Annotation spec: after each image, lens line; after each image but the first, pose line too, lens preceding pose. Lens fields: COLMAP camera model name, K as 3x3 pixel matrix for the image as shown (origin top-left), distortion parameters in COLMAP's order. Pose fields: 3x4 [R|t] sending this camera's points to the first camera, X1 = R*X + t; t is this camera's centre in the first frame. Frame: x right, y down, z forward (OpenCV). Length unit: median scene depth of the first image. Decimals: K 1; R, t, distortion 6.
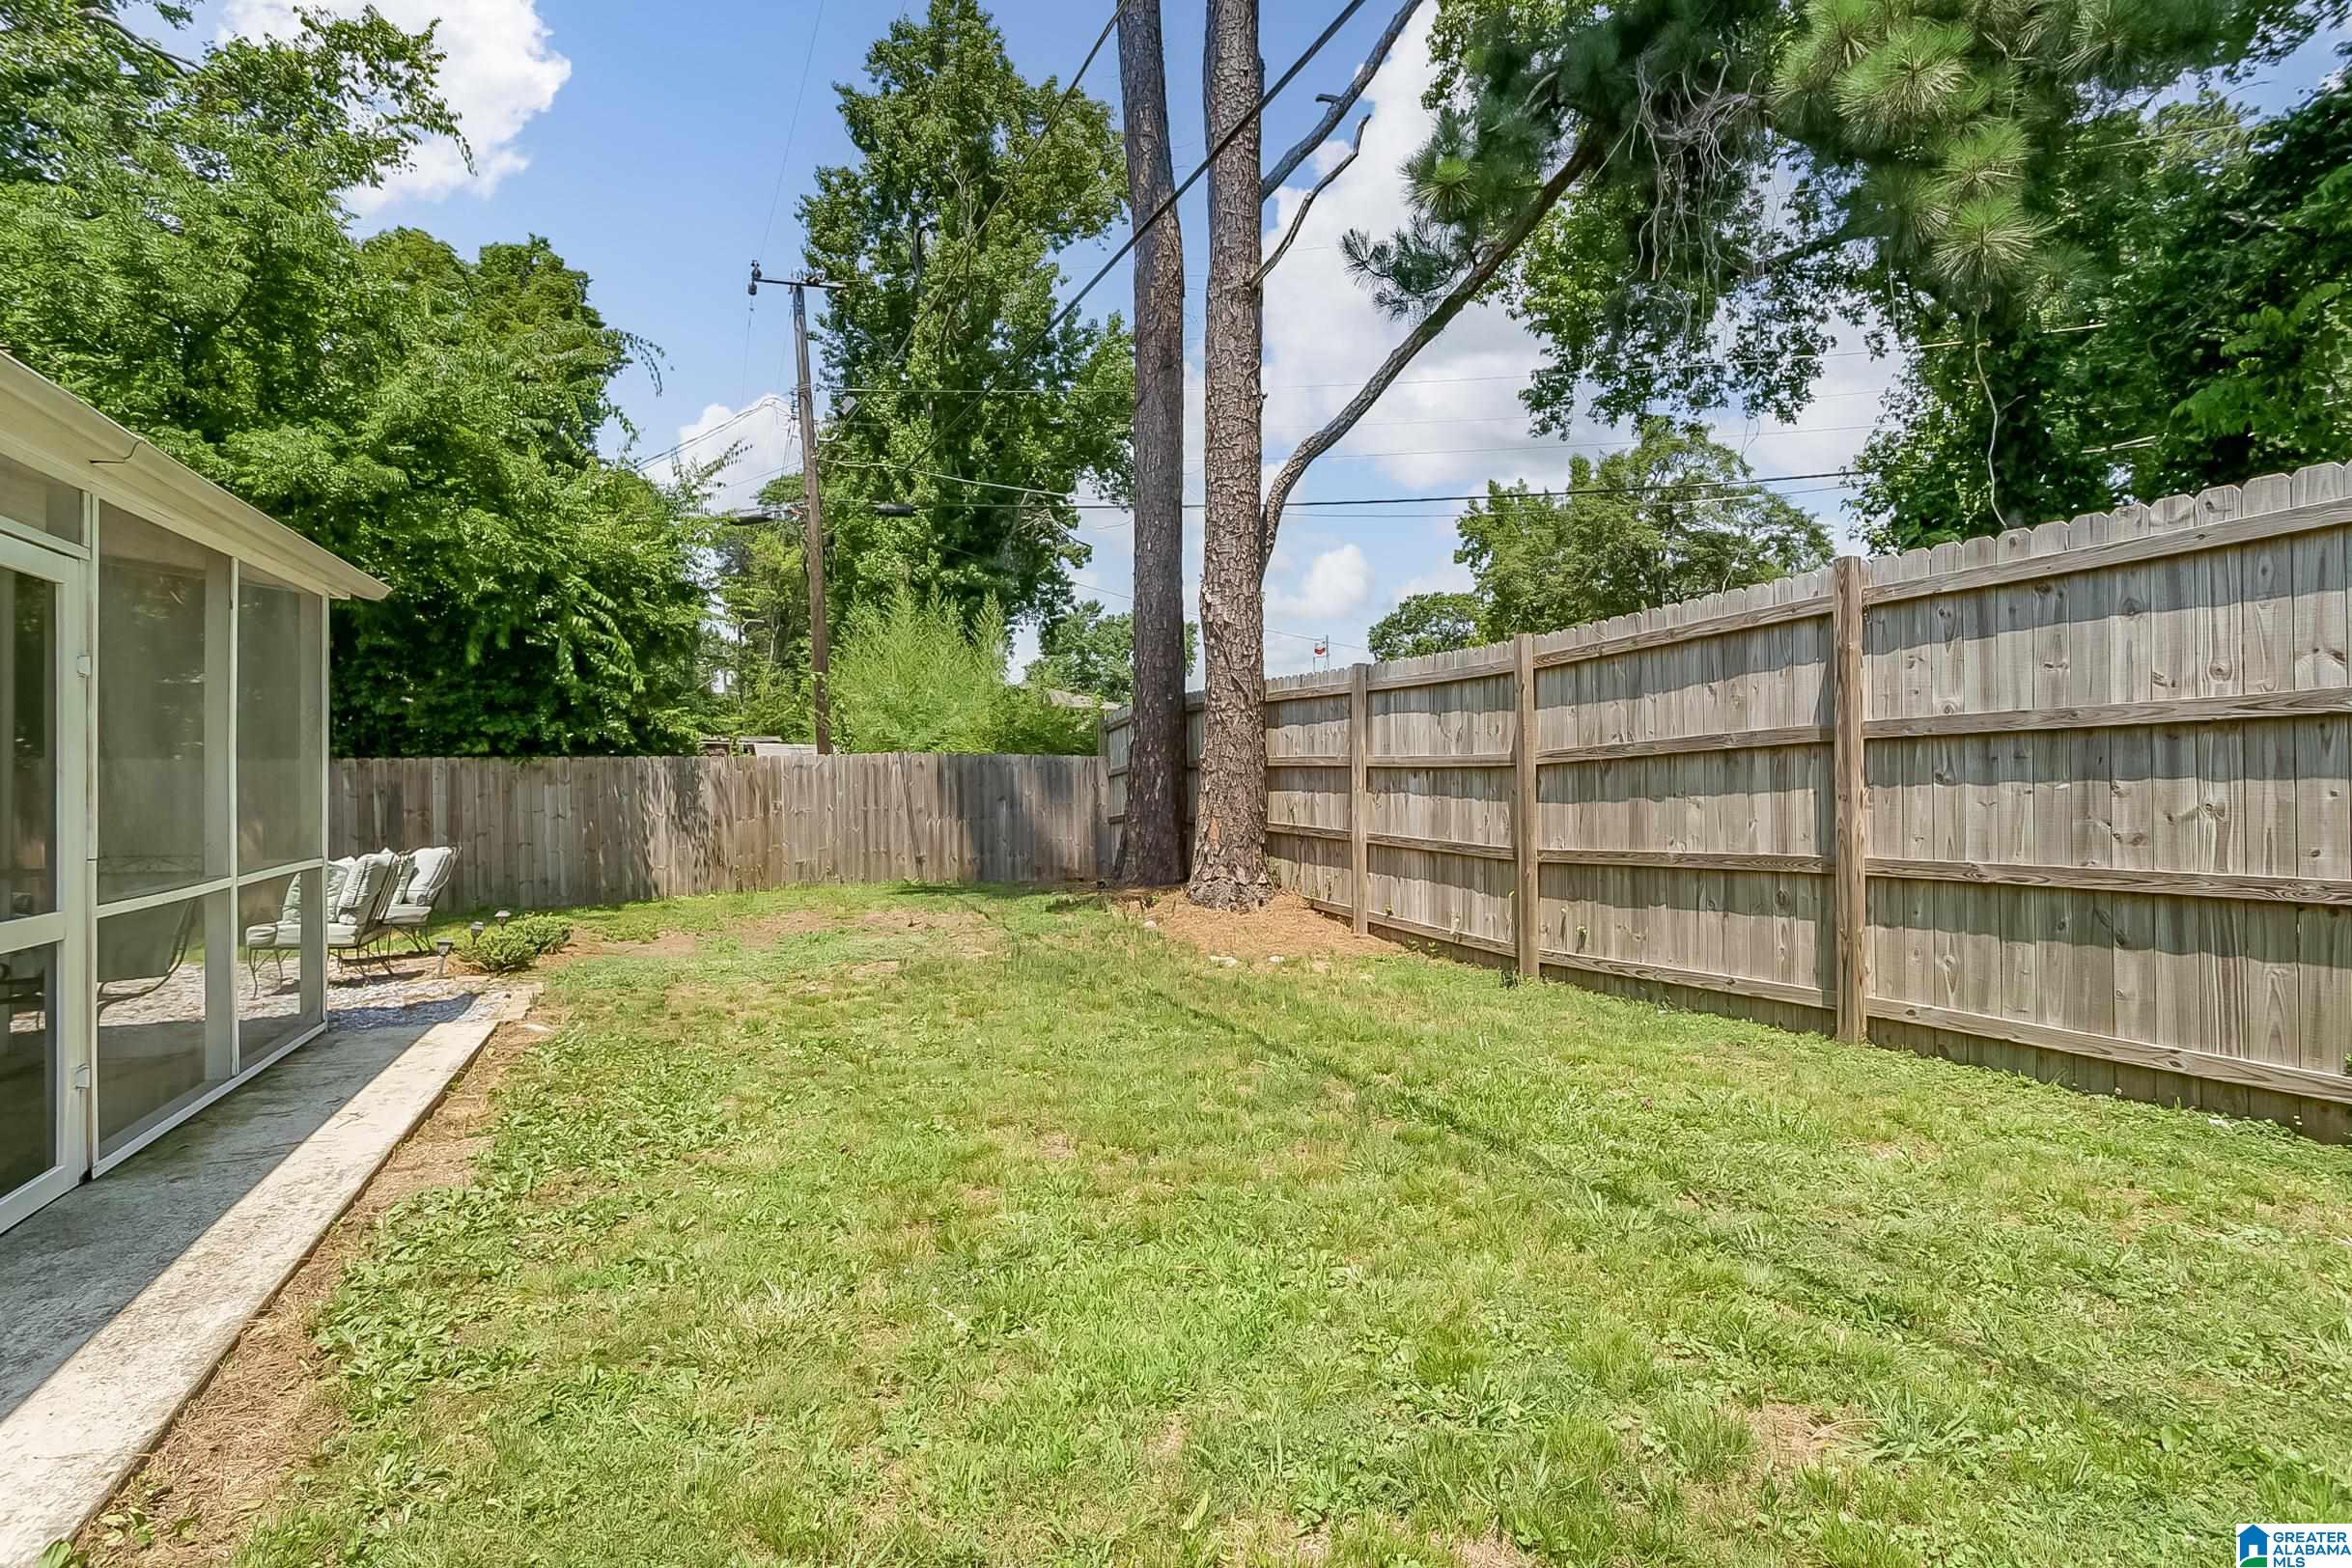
lens RADIAL K [[1125.6, 0, 1167.9], [0, 1125.6, 785.2], [0, 0, 1]] dist [-0.006692, 0.003379]
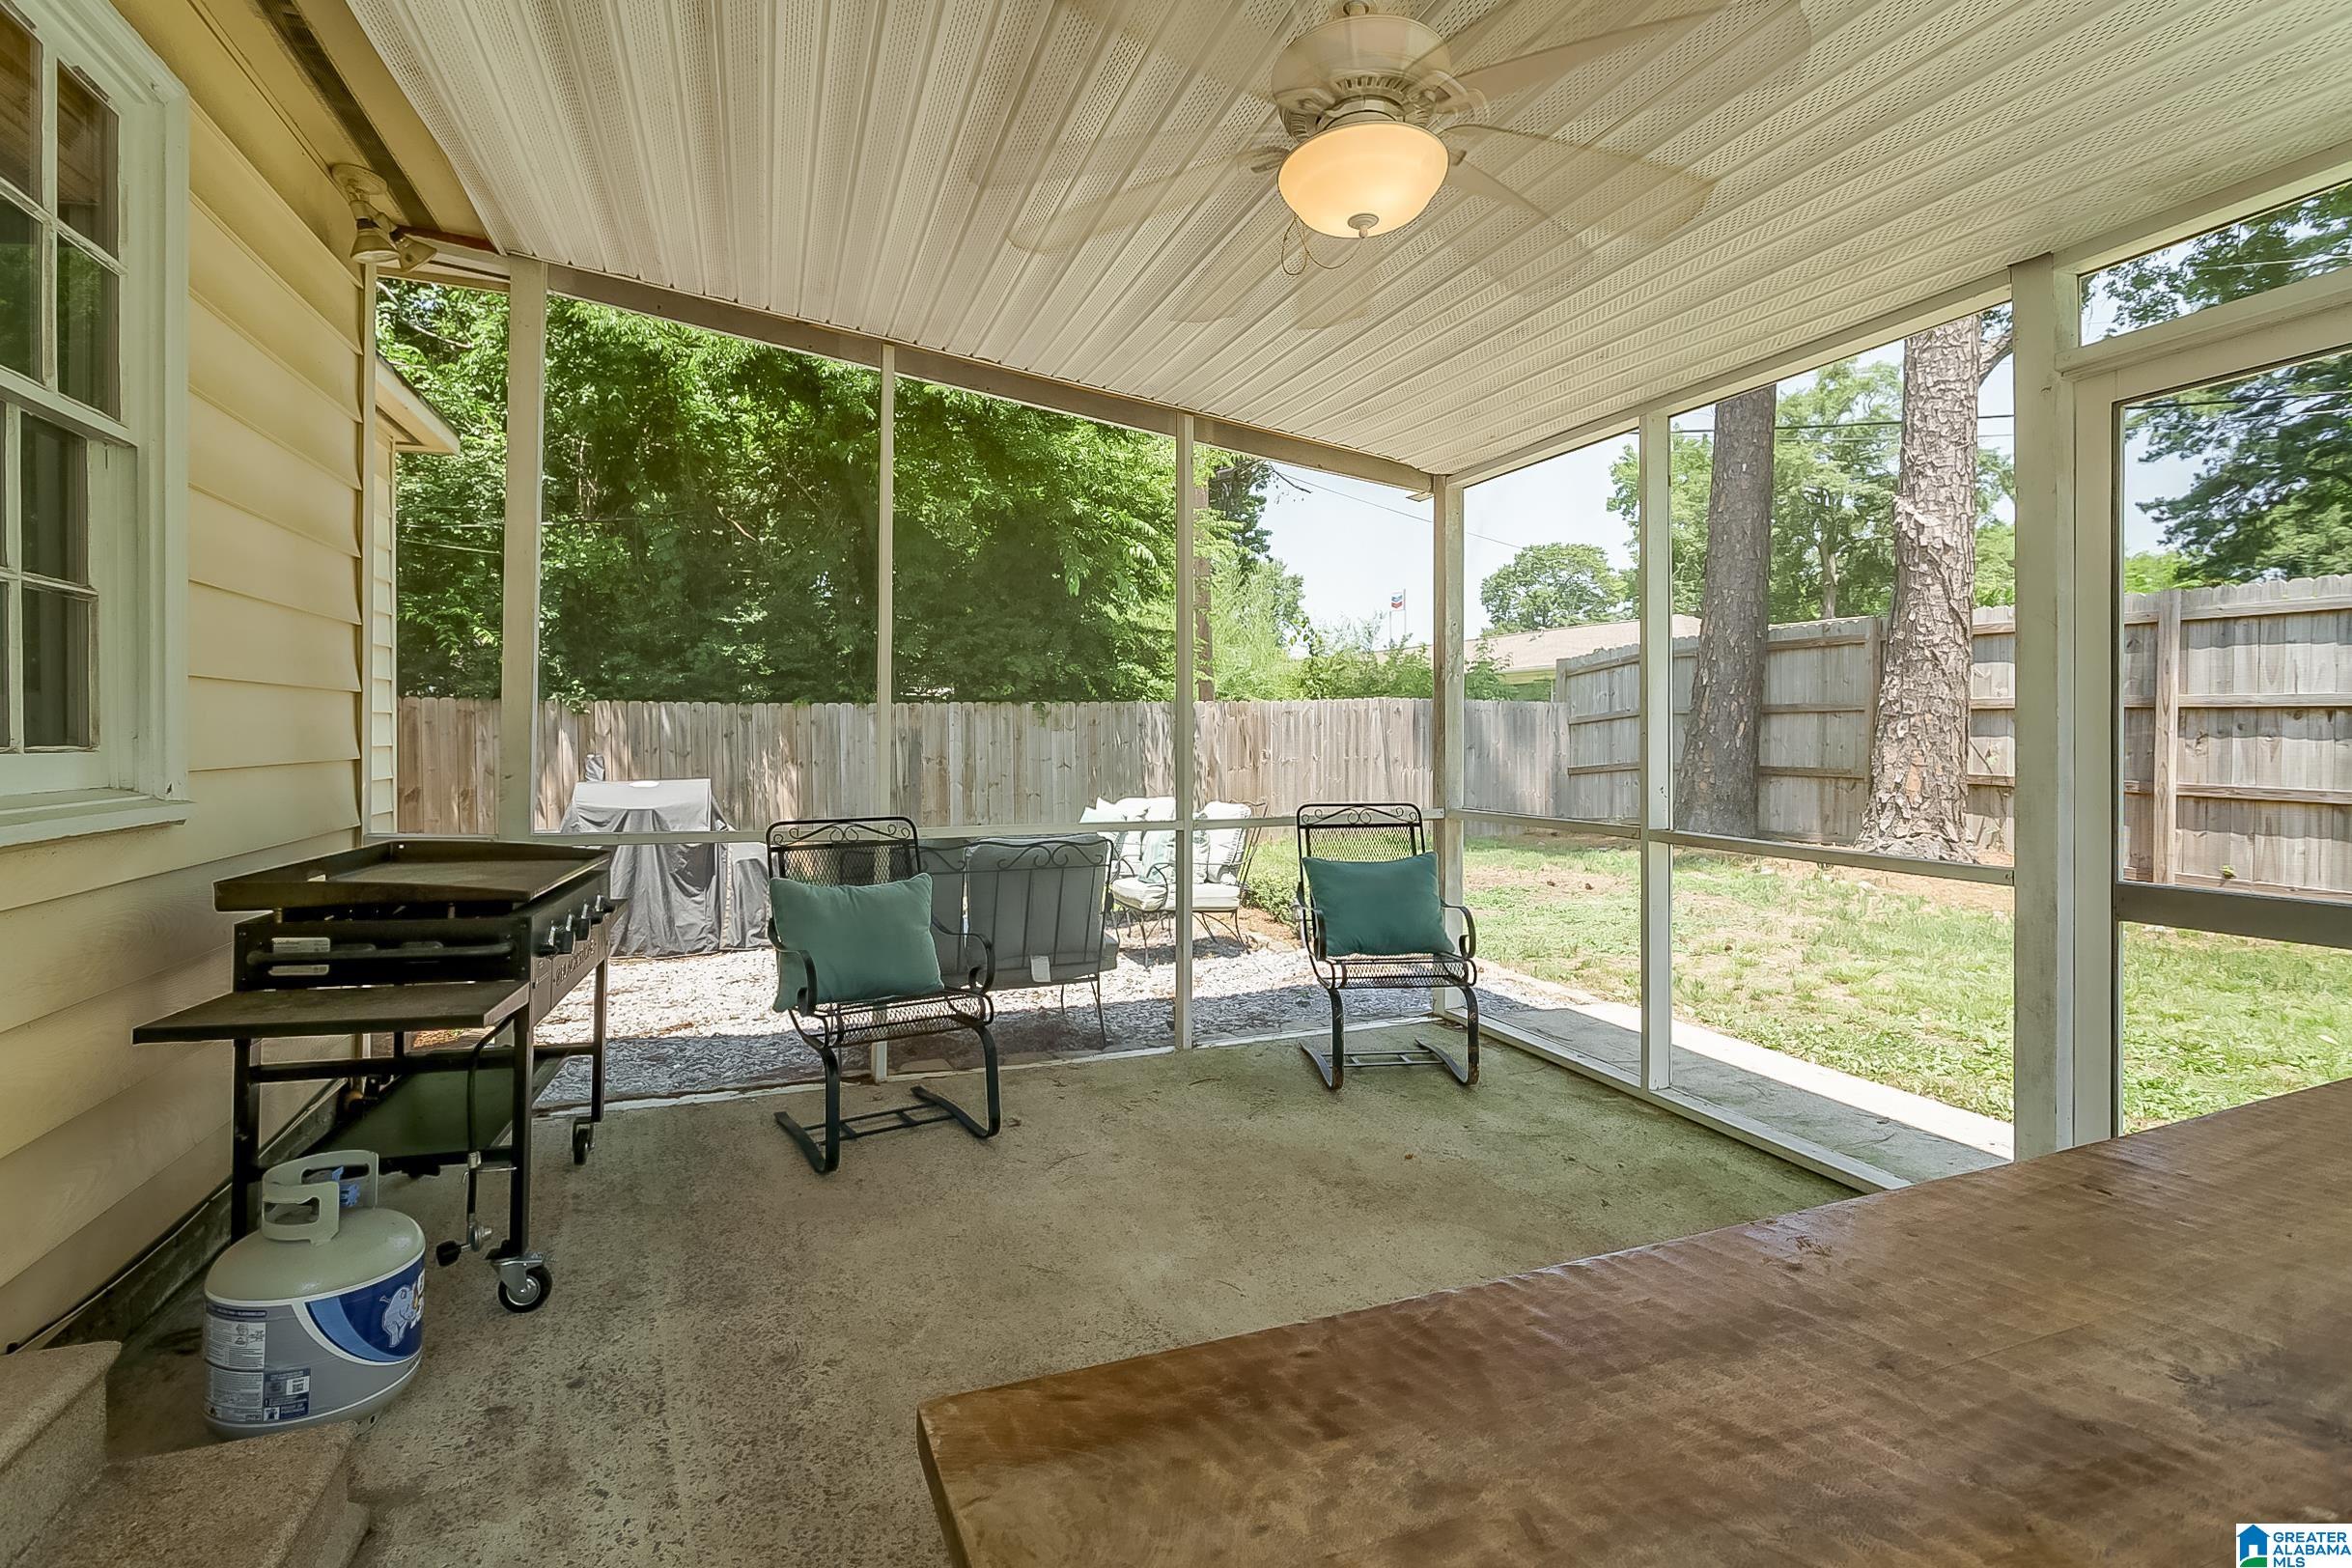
lens RADIAL K [[1125.6, 0, 1185.8], [0, 1125.6, 771.5], [0, 0, 1]] dist [-0.006692, 0.003379]
pose [[0.999070, 0.001836, -0.043078, -0.375767], [-0.000675, 0.999637, 0.026944, 0.006879], [0.043112, -0.026890, 0.998708, 0.066322]]
